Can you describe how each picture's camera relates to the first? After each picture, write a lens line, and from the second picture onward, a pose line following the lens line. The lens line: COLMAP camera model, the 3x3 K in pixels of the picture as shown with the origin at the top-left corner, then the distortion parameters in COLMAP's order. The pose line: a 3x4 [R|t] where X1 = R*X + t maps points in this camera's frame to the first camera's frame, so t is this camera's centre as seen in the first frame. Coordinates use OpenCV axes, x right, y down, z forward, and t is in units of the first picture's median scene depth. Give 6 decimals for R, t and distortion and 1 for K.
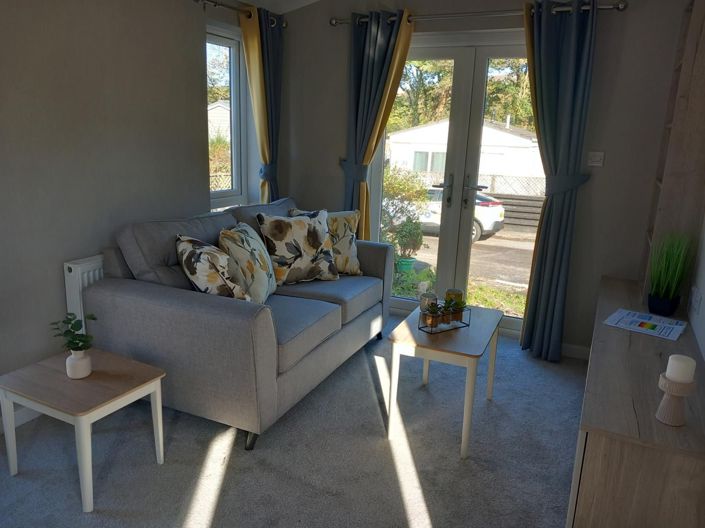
lens RADIAL K [[548.5, 0, 348.7], [0, 548.5, 263.7], [0, 0, 1]] dist [0.042846, -0.095925]
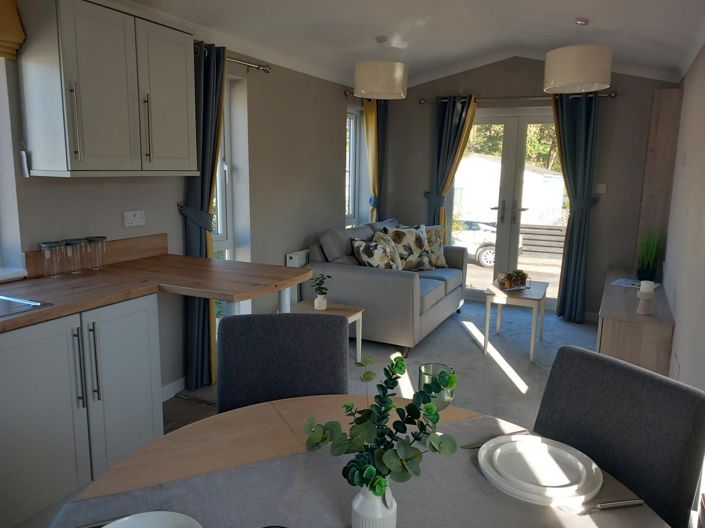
lens RADIAL K [[548.5, 0, 350.7], [0, 548.5, 262.0], [0, 0, 1]] dist [0.042846, -0.095925]
pose [[0.999801, -0.014003, -0.014193, -0.234331], [0.012992, 0.997530, -0.069026, 0.112301], [0.015125, 0.068828, 0.997514, -0.533292]]
